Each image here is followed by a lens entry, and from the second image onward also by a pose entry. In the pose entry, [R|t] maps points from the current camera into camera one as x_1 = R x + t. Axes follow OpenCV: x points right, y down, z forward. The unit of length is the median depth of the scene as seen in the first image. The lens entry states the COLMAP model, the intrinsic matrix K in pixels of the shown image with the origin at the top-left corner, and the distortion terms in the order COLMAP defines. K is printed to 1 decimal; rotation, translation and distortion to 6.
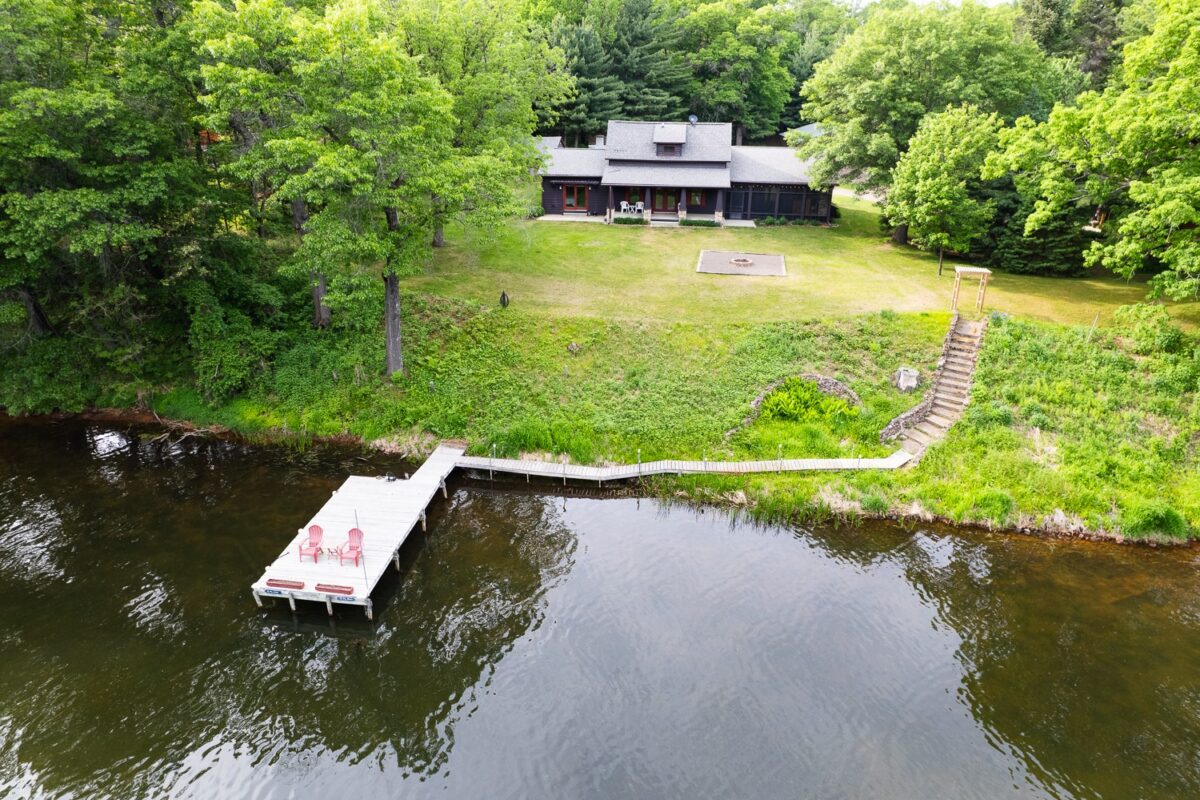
lens RADIAL K [[799.0, 0, 600.0], [0, 799.0, 400.0], [0, 0, 1]] dist [-0.074828, 0.071017]
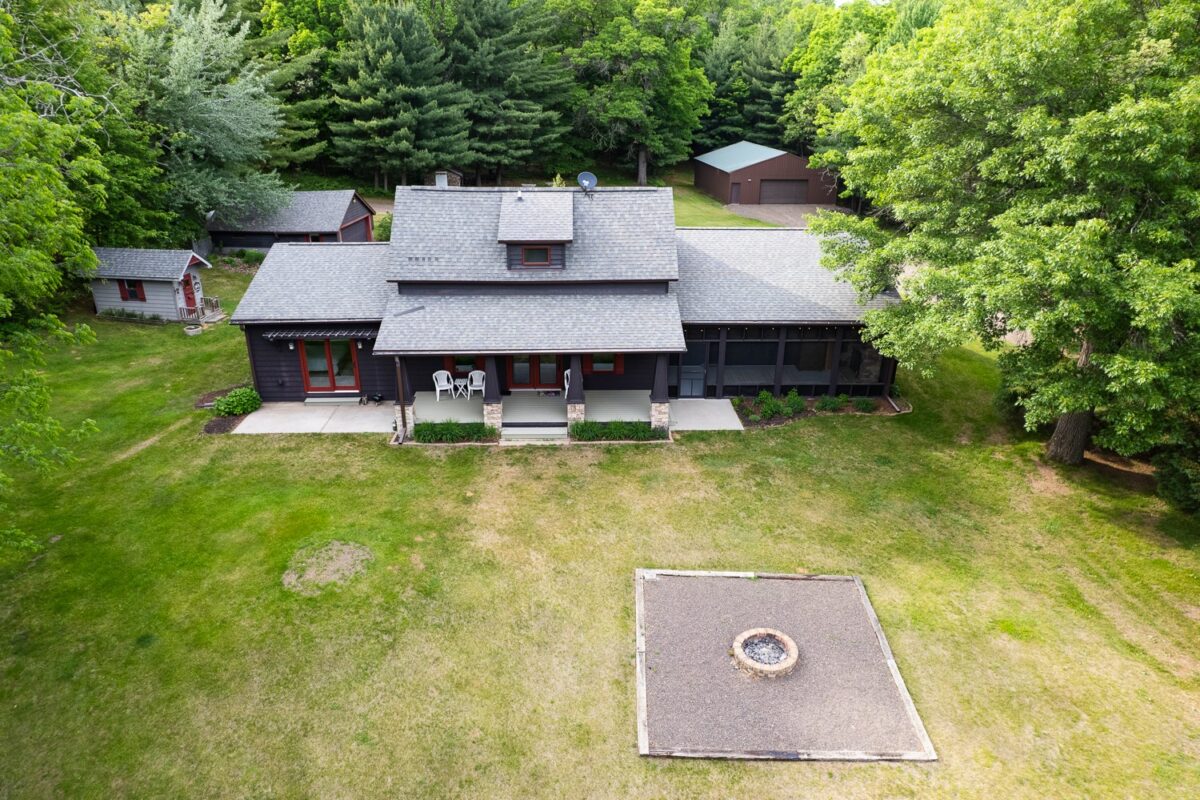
lens RADIAL K [[799.0, 0, 600.0], [0, 799.0, 400.0], [0, 0, 1]] dist [-0.074828, 0.071017]
pose [[0.989891, -0.055555, 0.130495, 0.035130], [0.056076, 0.998426, -0.000320, -0.136557], [-0.130272, 0.007634, 0.991449, 0.329422]]
